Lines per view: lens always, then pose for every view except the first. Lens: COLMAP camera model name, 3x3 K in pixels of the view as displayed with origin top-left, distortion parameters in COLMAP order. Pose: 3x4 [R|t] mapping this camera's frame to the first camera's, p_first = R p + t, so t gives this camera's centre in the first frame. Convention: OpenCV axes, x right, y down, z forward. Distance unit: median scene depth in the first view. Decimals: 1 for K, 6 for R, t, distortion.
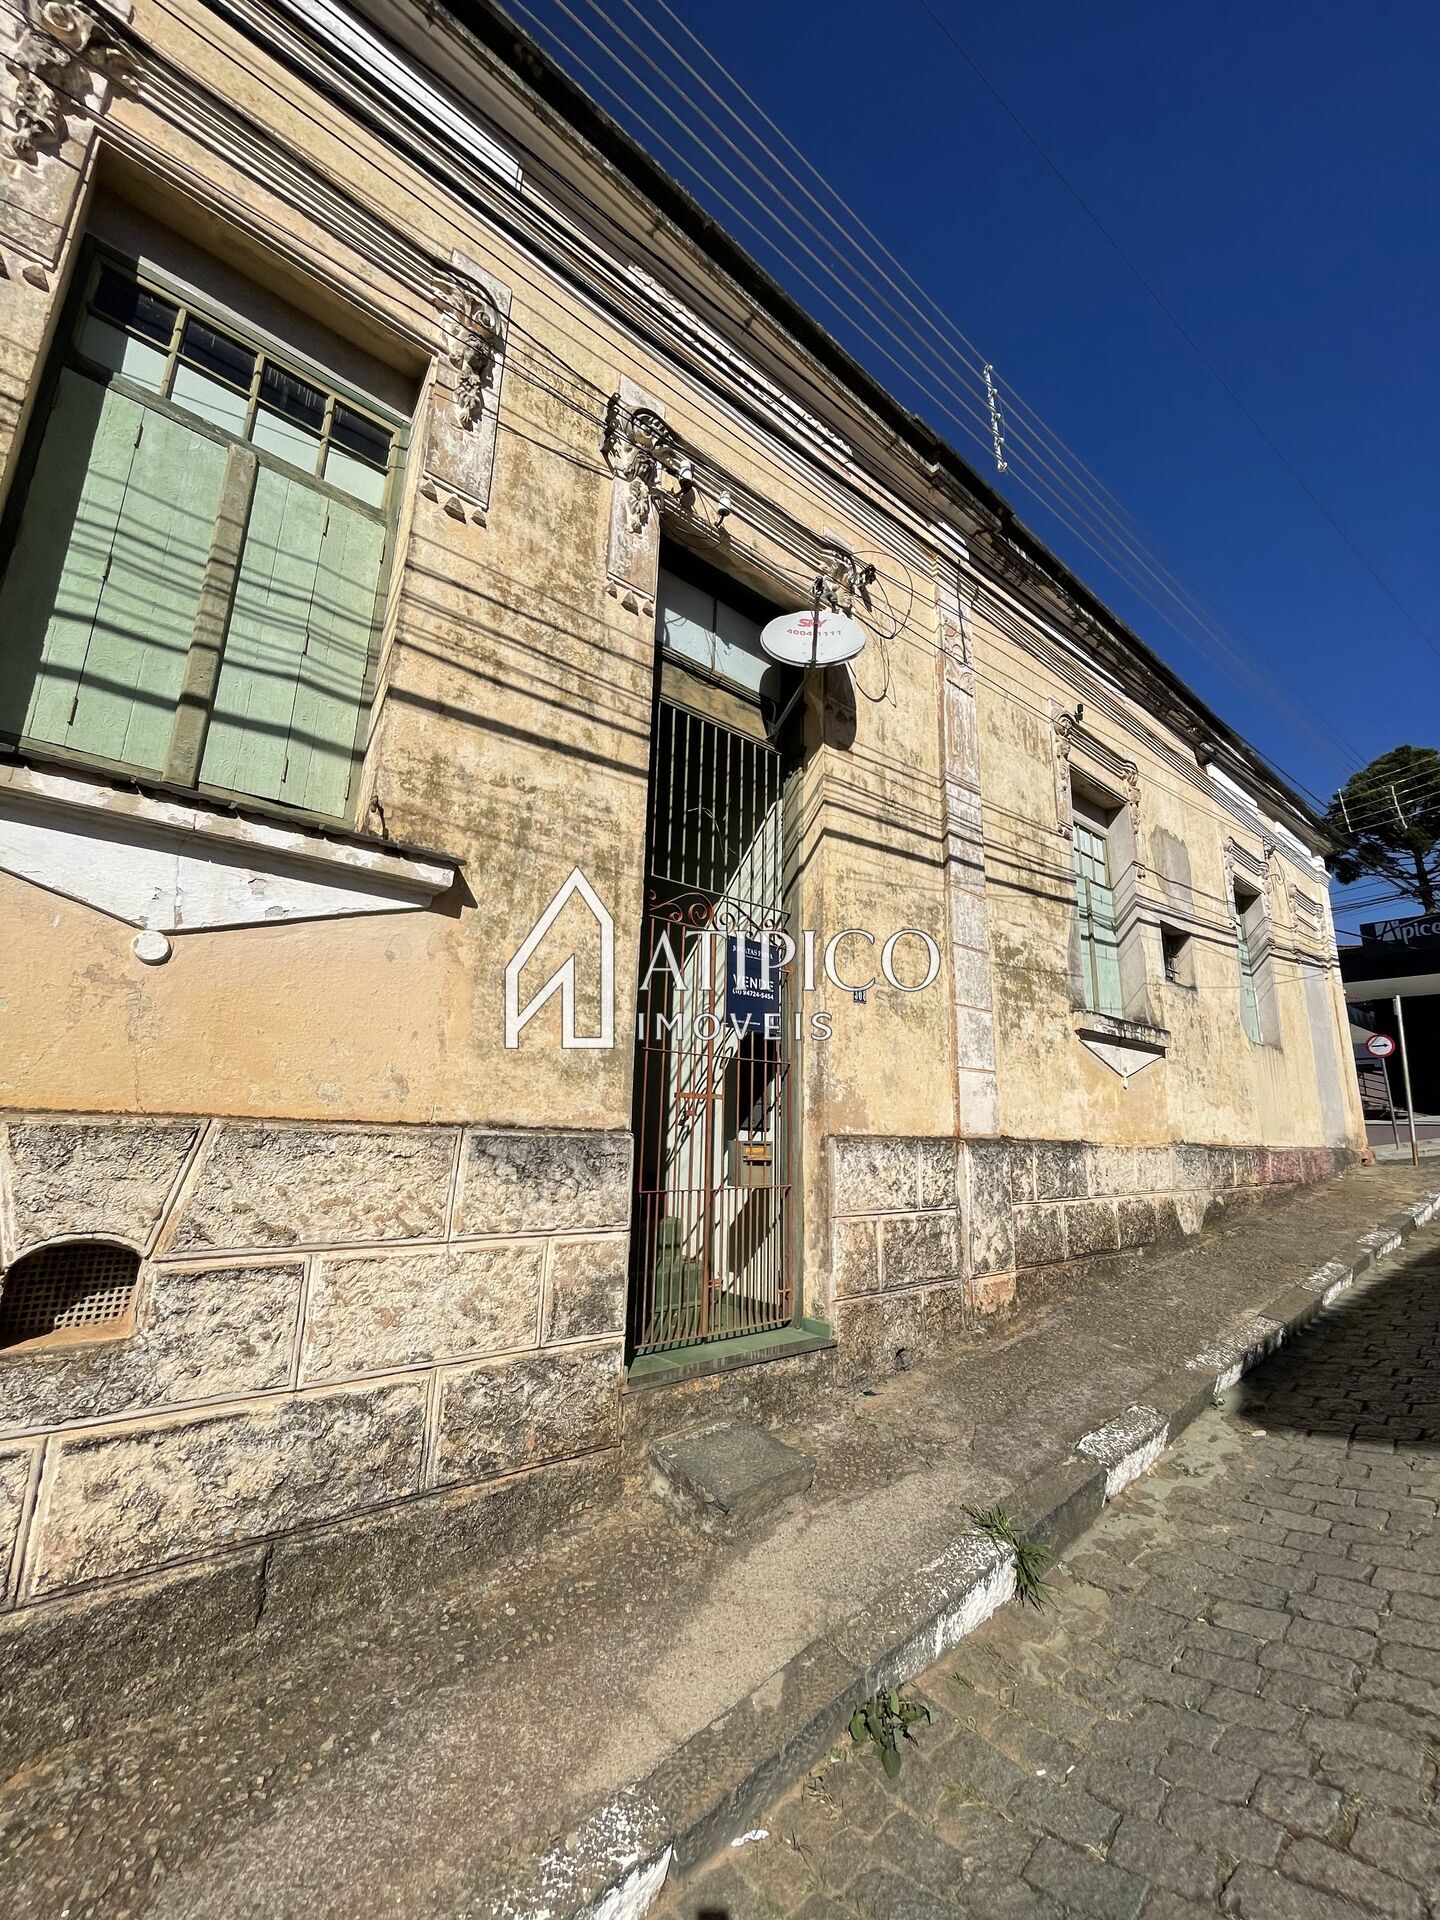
lens RADIAL K [[798.9, 0, 720.0], [0, 798.9, 960.0], [0, 0, 1]] dist [0.006636, -0.000363]
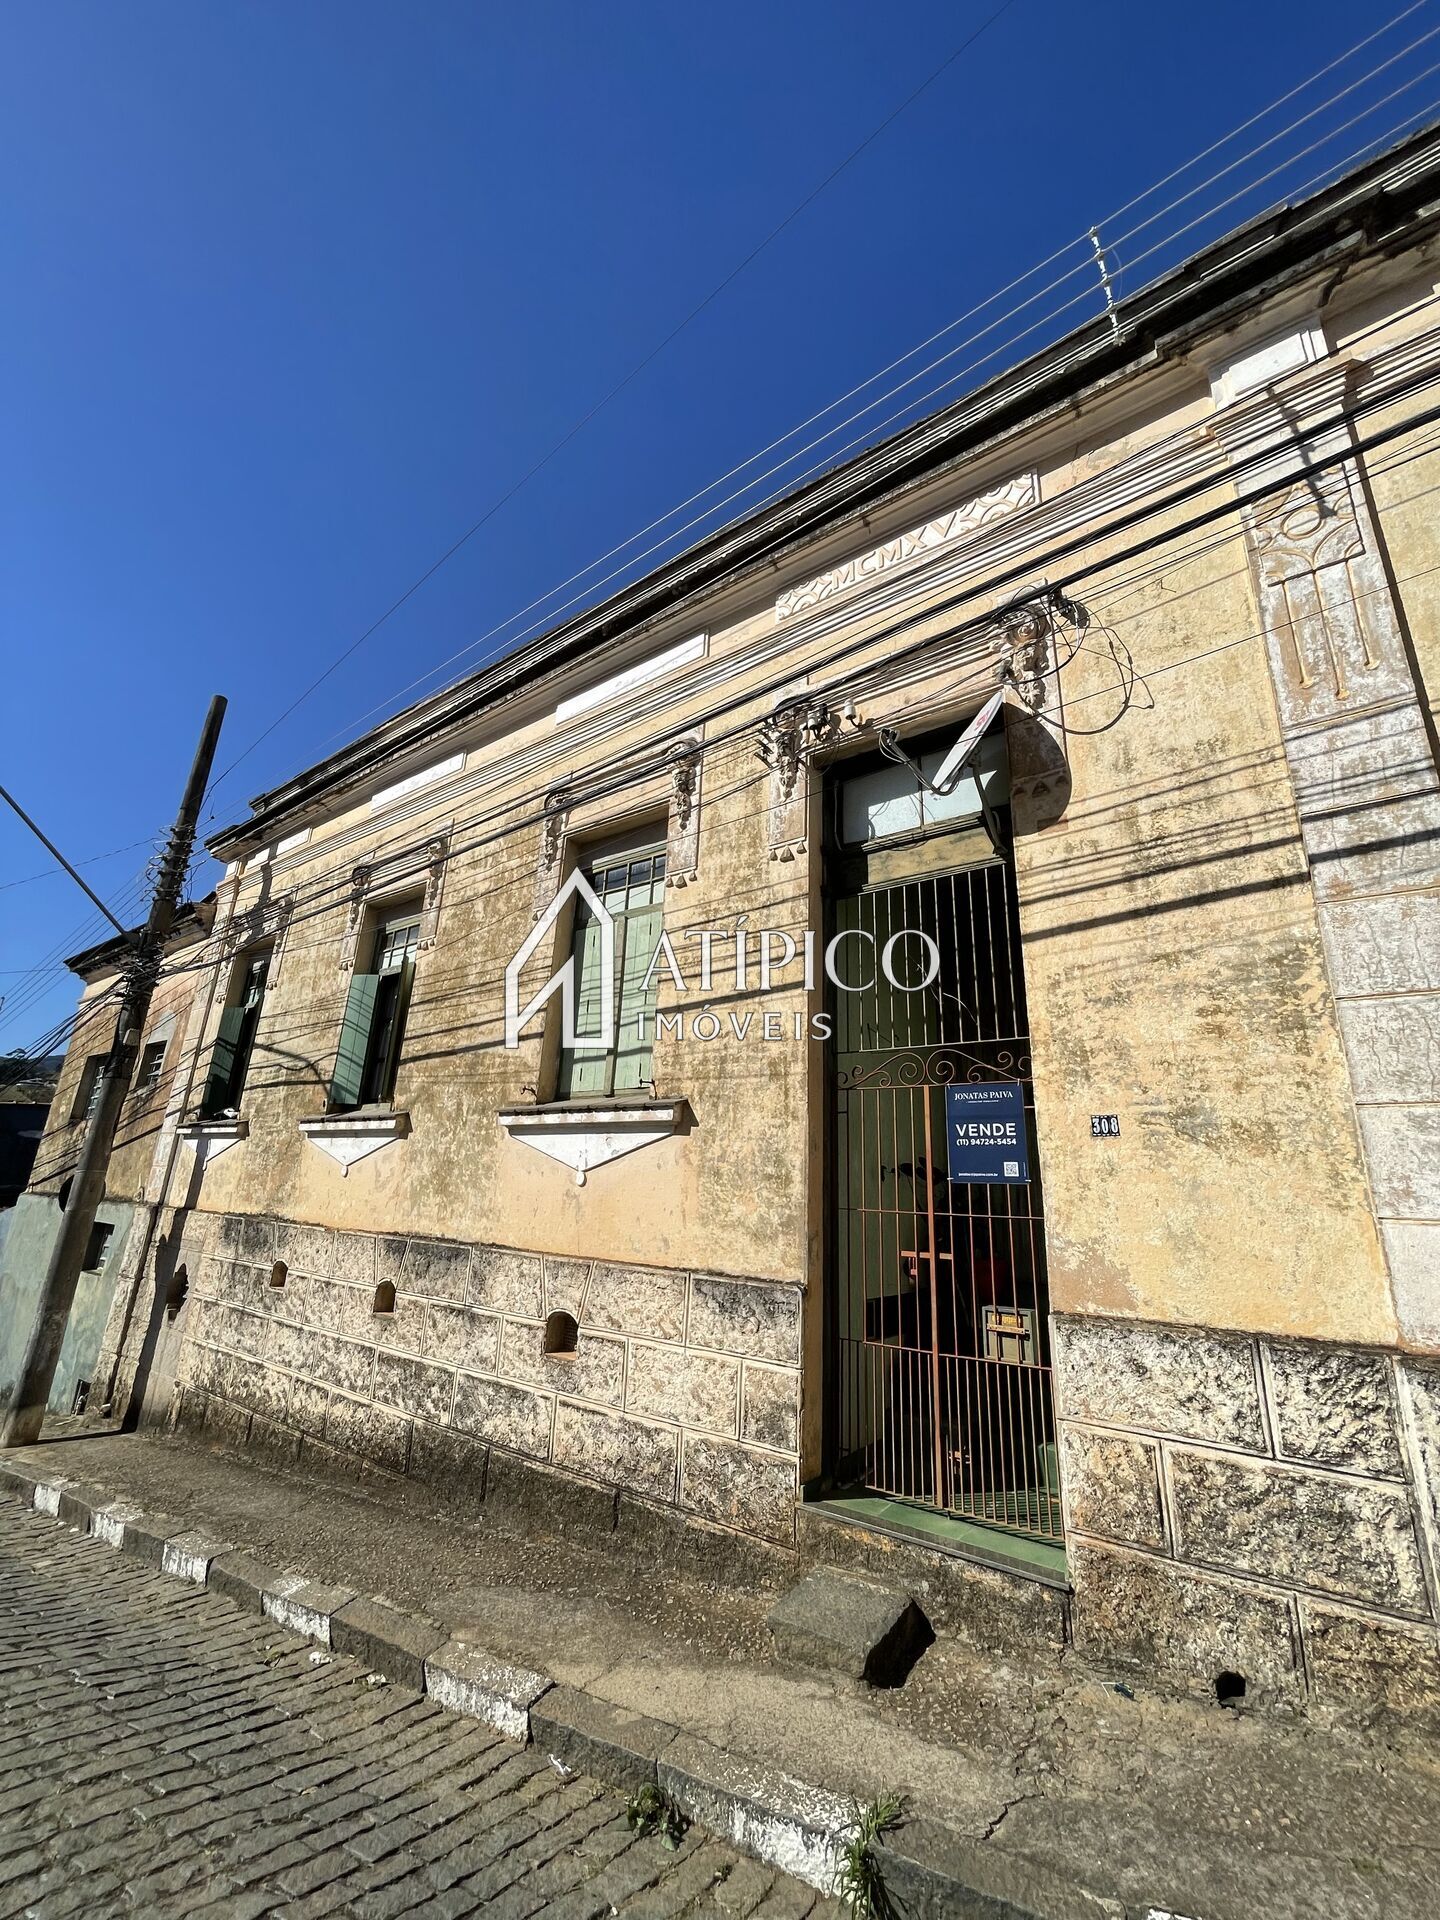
lens RADIAL K [[798.9, 0, 720.0], [0, 798.9, 960.0], [0, 0, 1]] dist [0.006636, -0.000363]
pose [[0.203842, -0.287913, -0.935711, 1.231104], [0.181849, 0.950280, -0.252781, 0.028059], [0.961966, -0.118631, 0.246064, 0.666691]]
